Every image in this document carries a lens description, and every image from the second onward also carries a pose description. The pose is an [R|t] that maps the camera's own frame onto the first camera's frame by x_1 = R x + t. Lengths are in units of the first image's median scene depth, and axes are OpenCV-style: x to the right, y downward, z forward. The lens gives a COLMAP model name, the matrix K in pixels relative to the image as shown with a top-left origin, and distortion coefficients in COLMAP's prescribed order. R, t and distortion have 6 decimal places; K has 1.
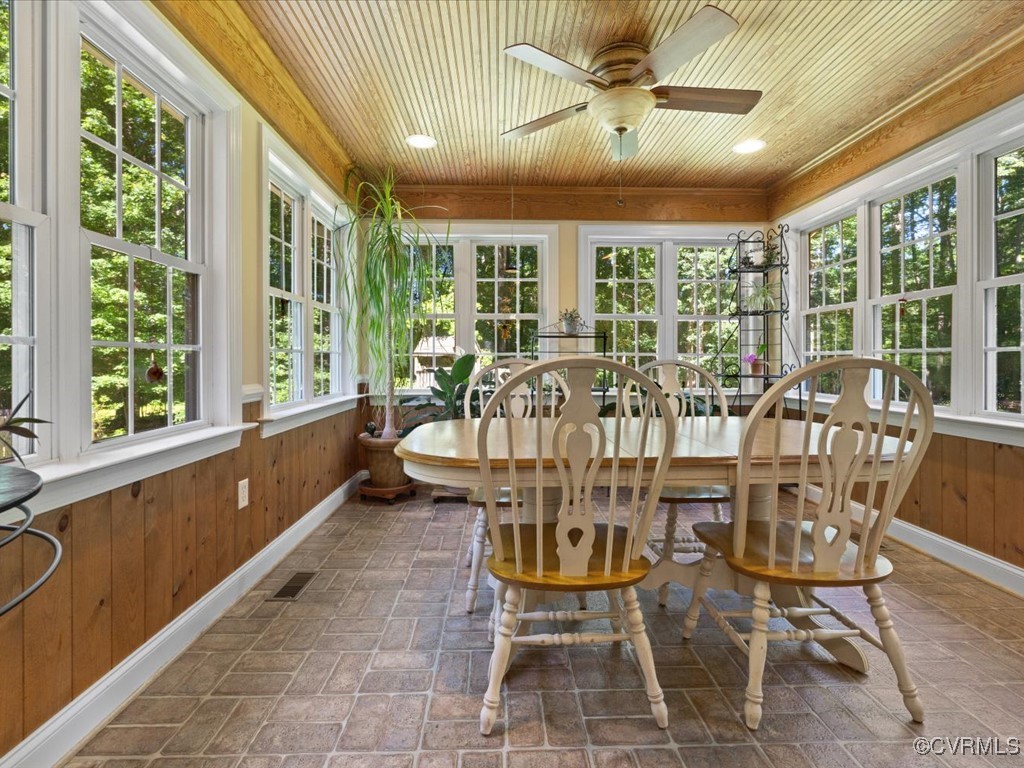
lens RADIAL K [[491.3, 0, 505.0], [0, 491.3, 361.3], [0, 0, 1]] dist [0.002095, 0.000789]
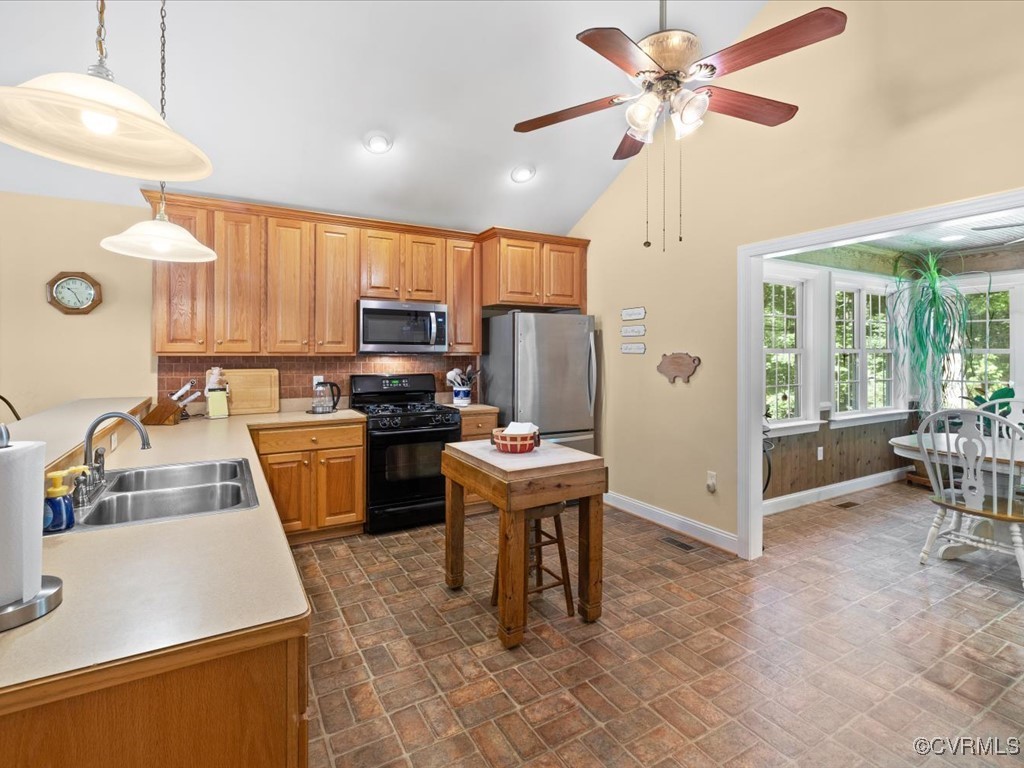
lens RADIAL K [[491.3, 0, 517.6], [0, 491.3, 347.1], [0, 0, 1]] dist [0.002095, 0.000789]
pose [[0.491262, -0.006546, -0.870987, 0.619686], [-0.005077, 0.999933, -0.010379, -0.147745], [0.870997, 0.009521, 0.491196, -1.083273]]
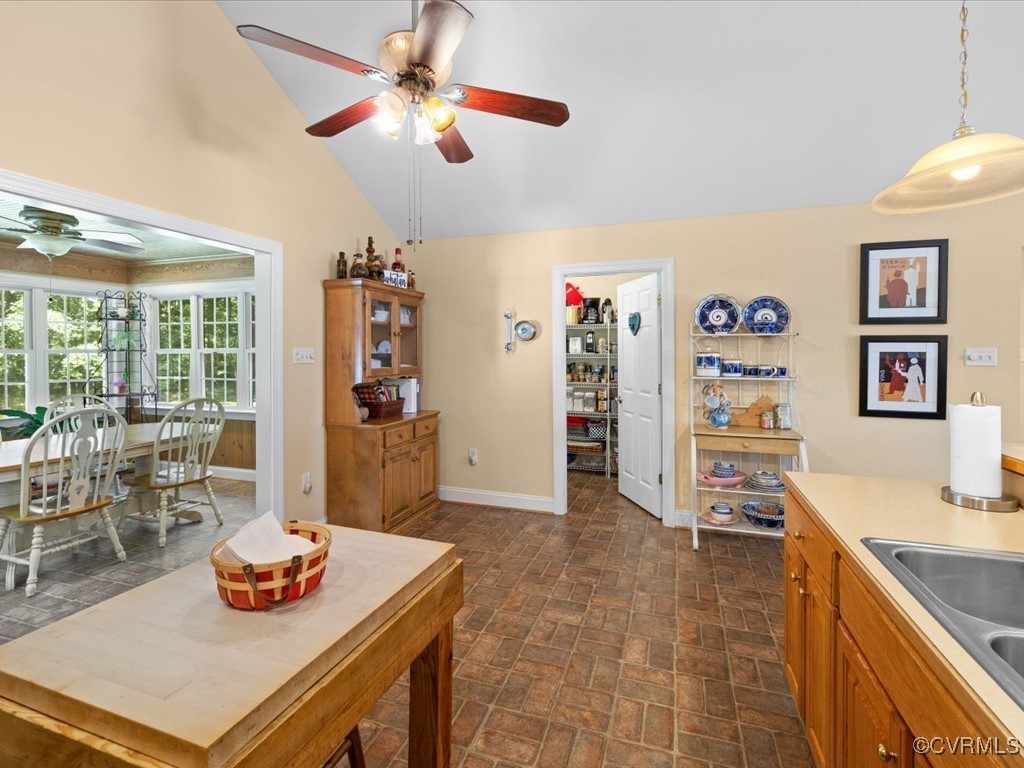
lens RADIAL K [[491.3, 0, 518.9], [0, 491.3, 359.7], [0, 0, 1]] dist [0.002095, 0.000789]
pose [[0.333170, -0.013034, 0.942777, -0.767154], [0.002294, 0.999913, 0.013013, -0.149683], [-0.942864, -0.002173, 0.333171, -0.956068]]
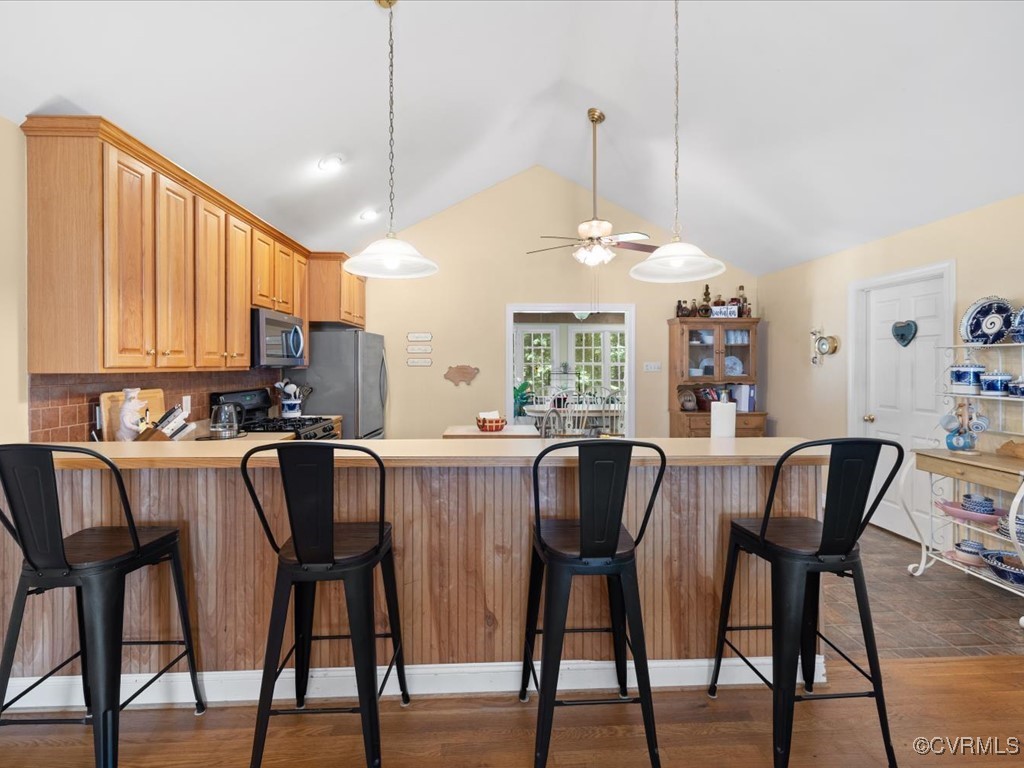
lens RADIAL K [[491.3, 0, 515.5], [0, 491.3, 362.5], [0, 0, 1]] dist [0.002095, 0.000789]
pose [[0.998692, 0.003298, 0.051016, -0.399679], [-0.003043, 0.999983, -0.005061, -0.151207], [-0.051032, 0.004899, 0.998685, -2.290889]]
